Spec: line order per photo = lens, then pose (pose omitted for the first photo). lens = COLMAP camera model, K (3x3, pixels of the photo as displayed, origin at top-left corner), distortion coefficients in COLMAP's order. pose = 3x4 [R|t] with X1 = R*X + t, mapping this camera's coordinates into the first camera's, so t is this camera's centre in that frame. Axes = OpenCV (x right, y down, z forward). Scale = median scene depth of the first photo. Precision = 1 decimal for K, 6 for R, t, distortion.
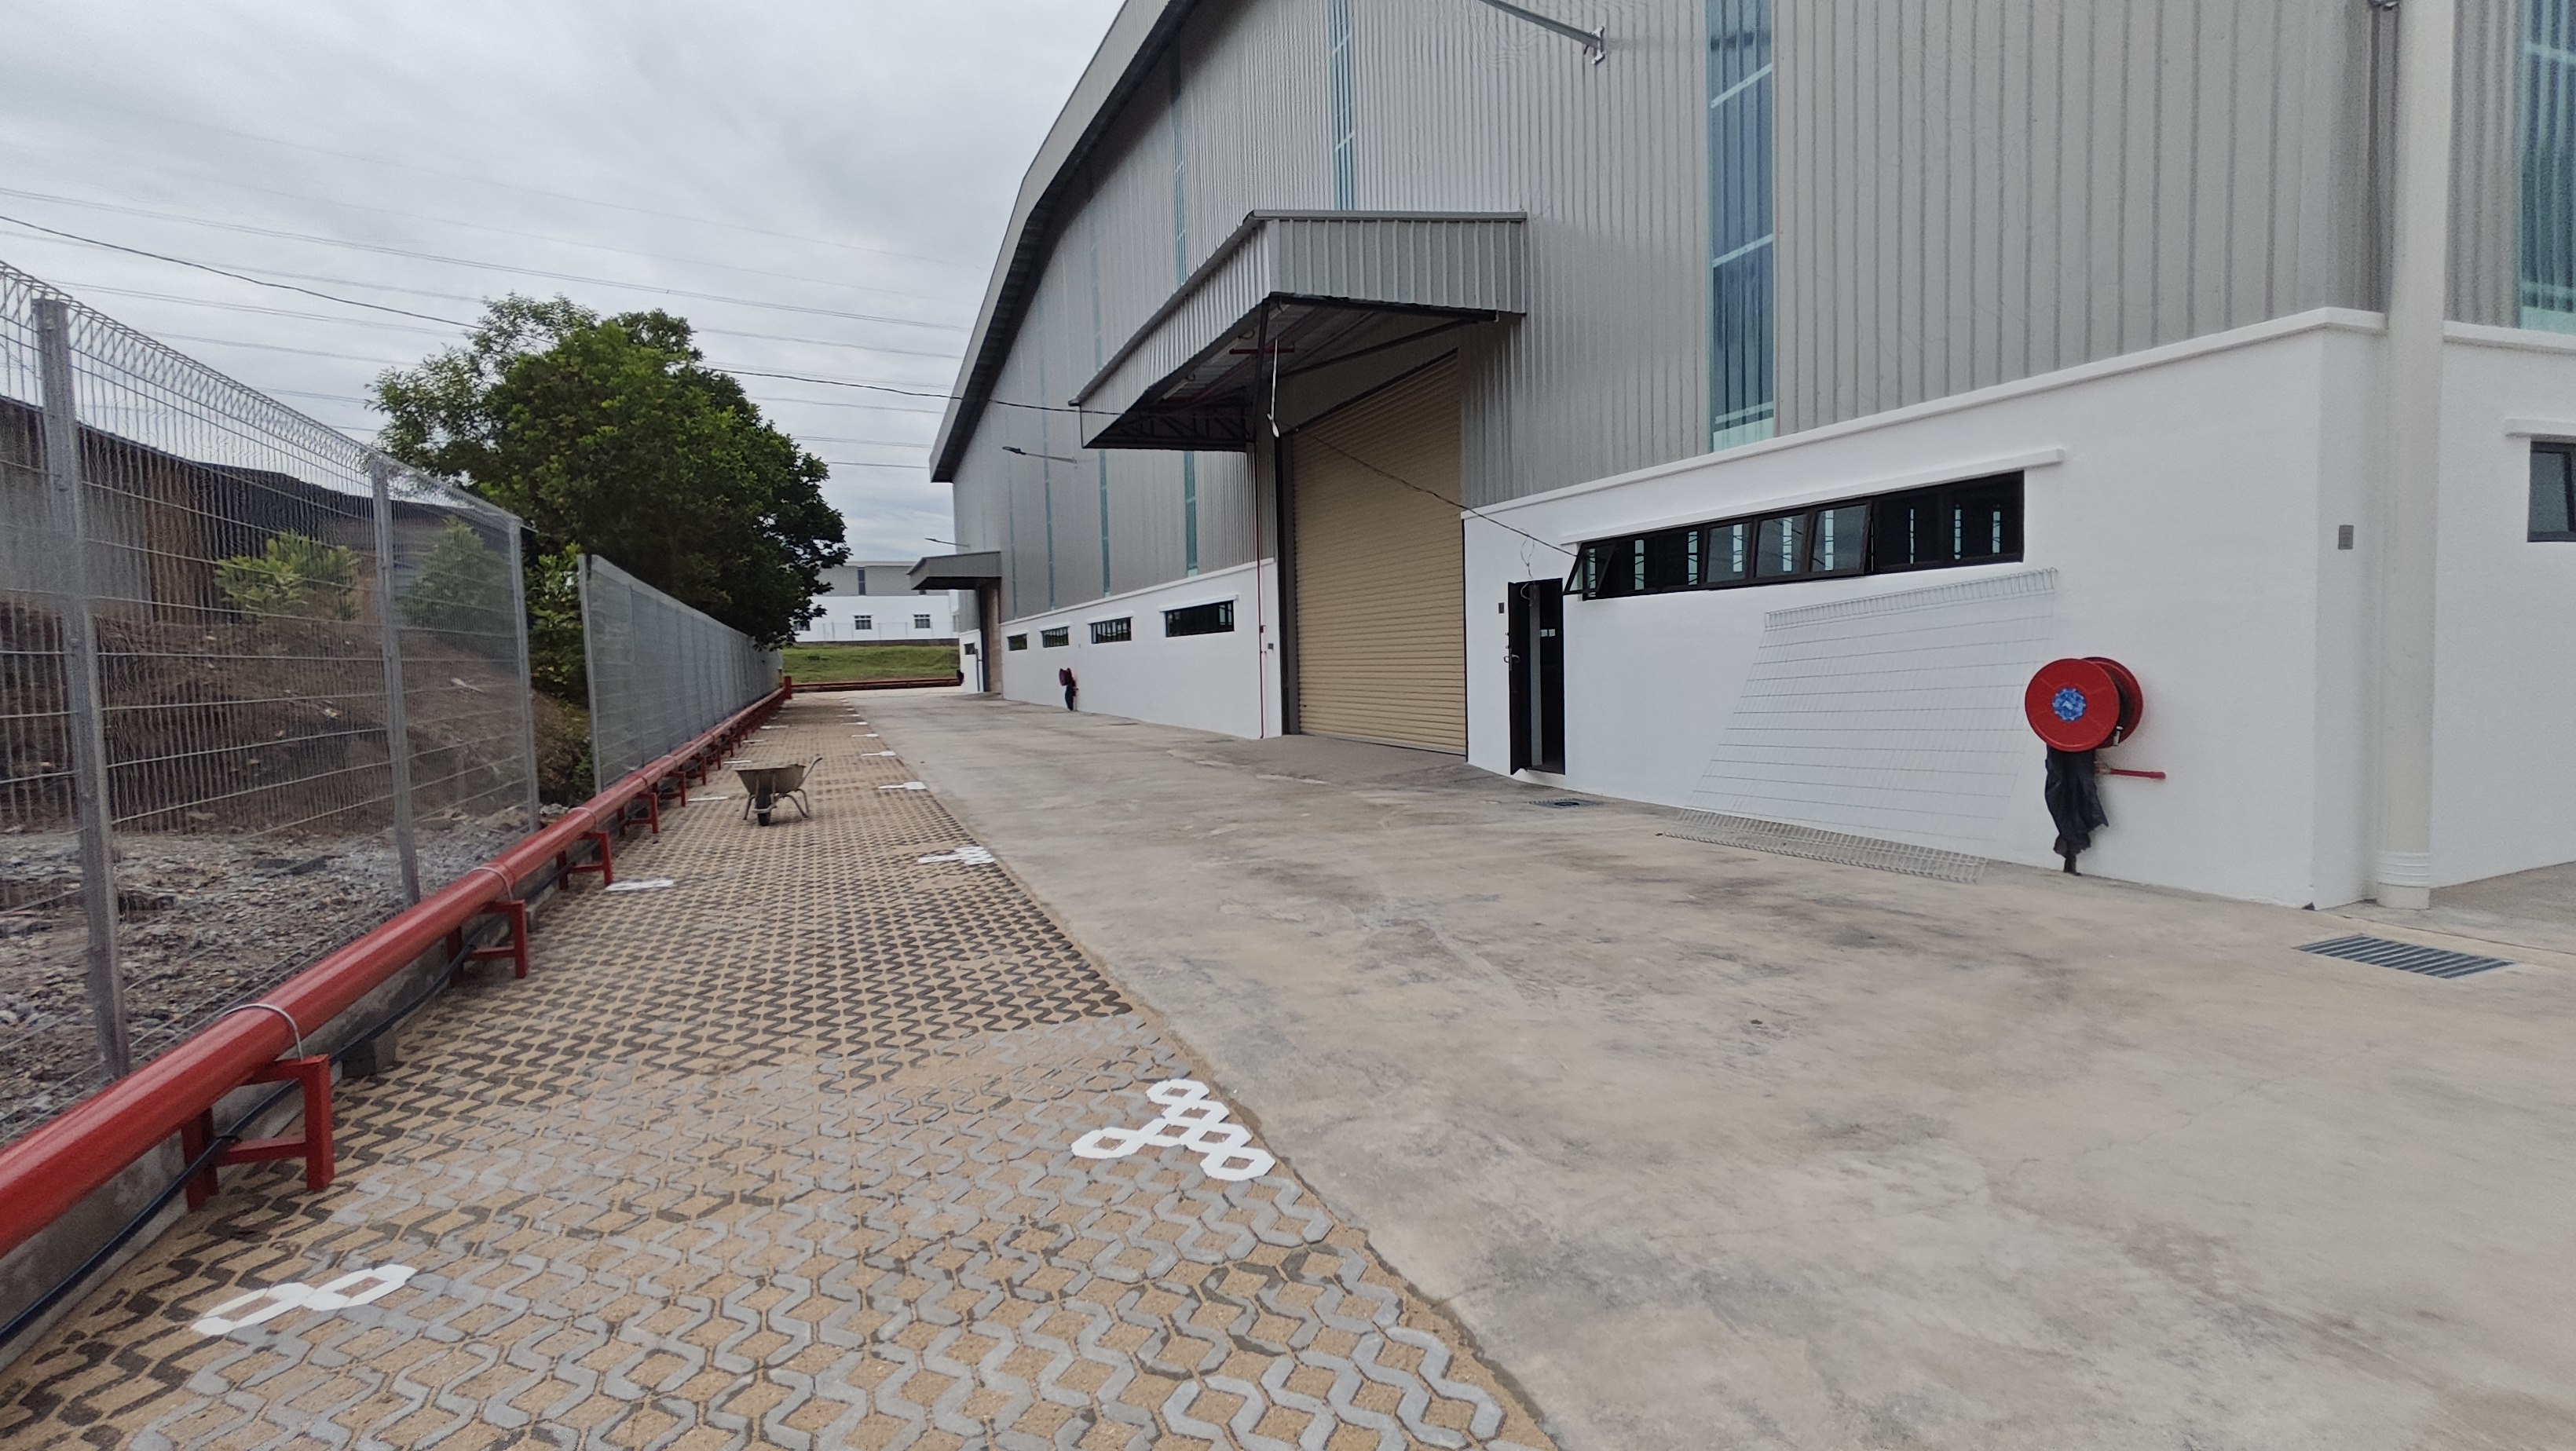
lens RADIAL K [[1168.9, 0, 1288.0], [0, 1168.9, 725.5], [0, 0, 1]] dist [0.004224, 0.000031]
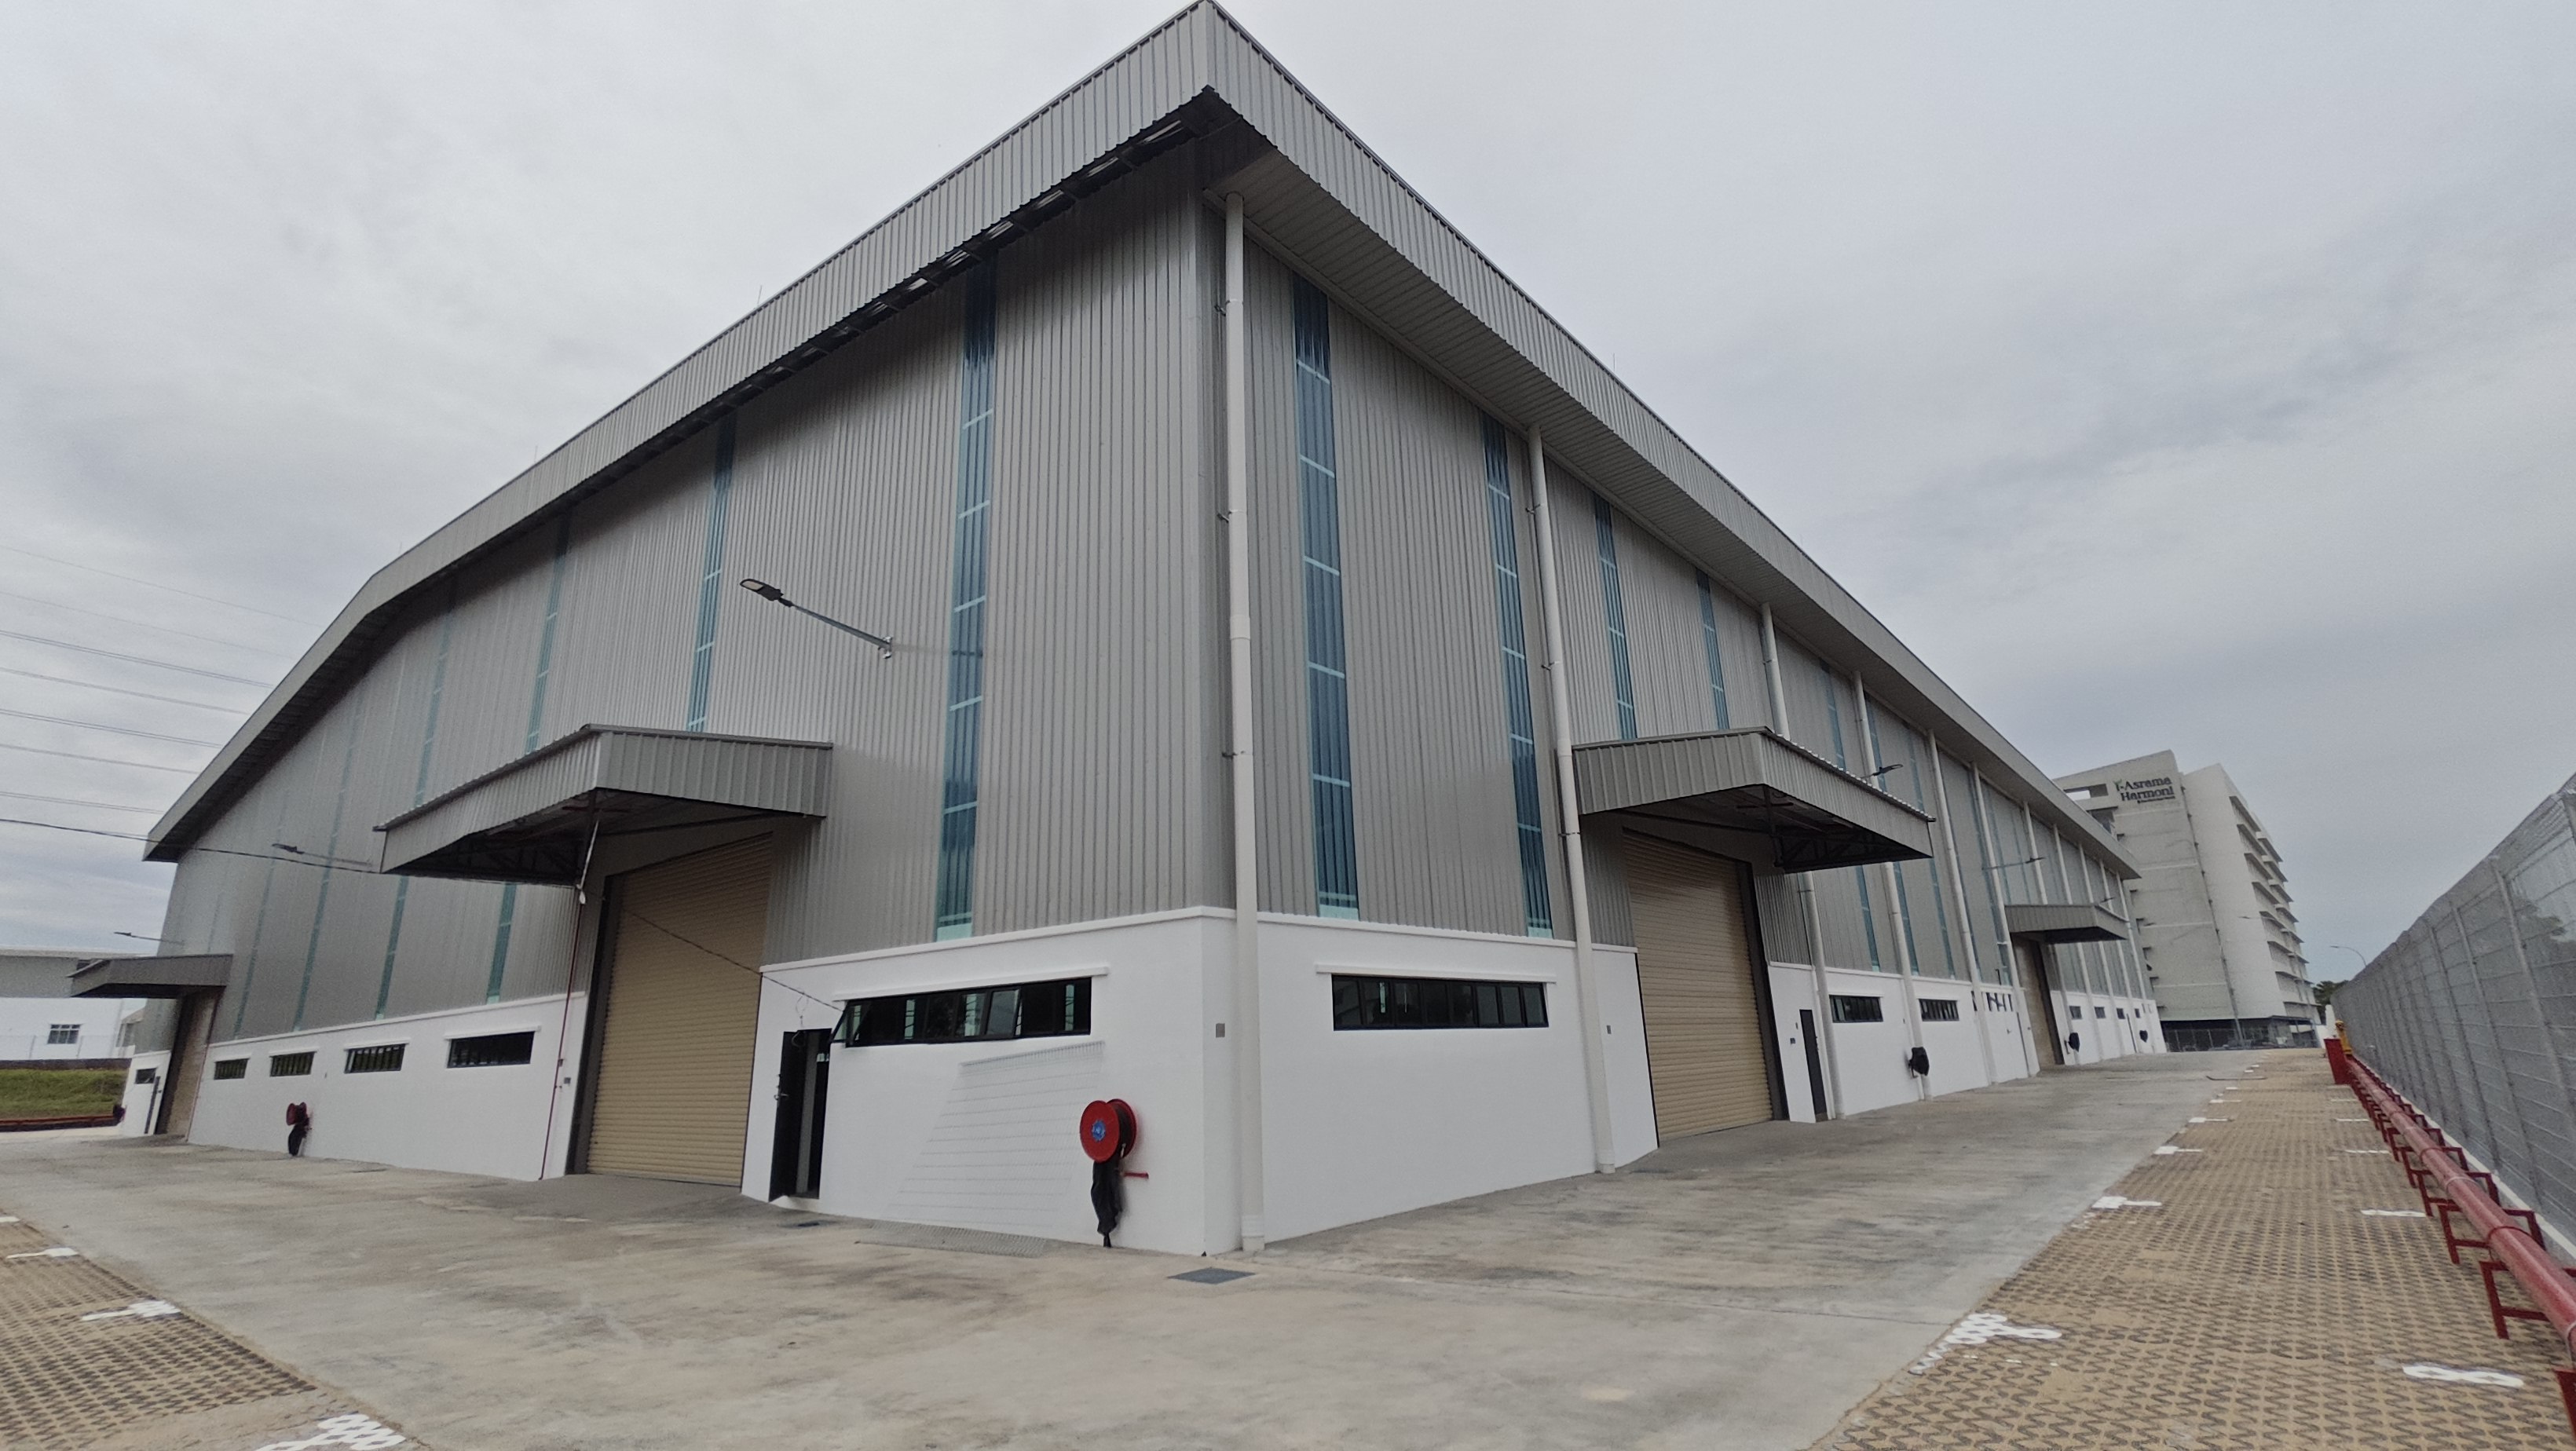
lens RADIAL K [[1168.9, 0, 1288.0], [0, 1168.9, 725.5], [0, 0, 1]] dist [0.004224, 0.000031]
pose [[0.881095, 0.132156, 0.454099, 0.055833], [0.031521, 0.941619, -0.335200, 0.002840], [-0.471888, 0.309657, 0.825491, -0.358114]]
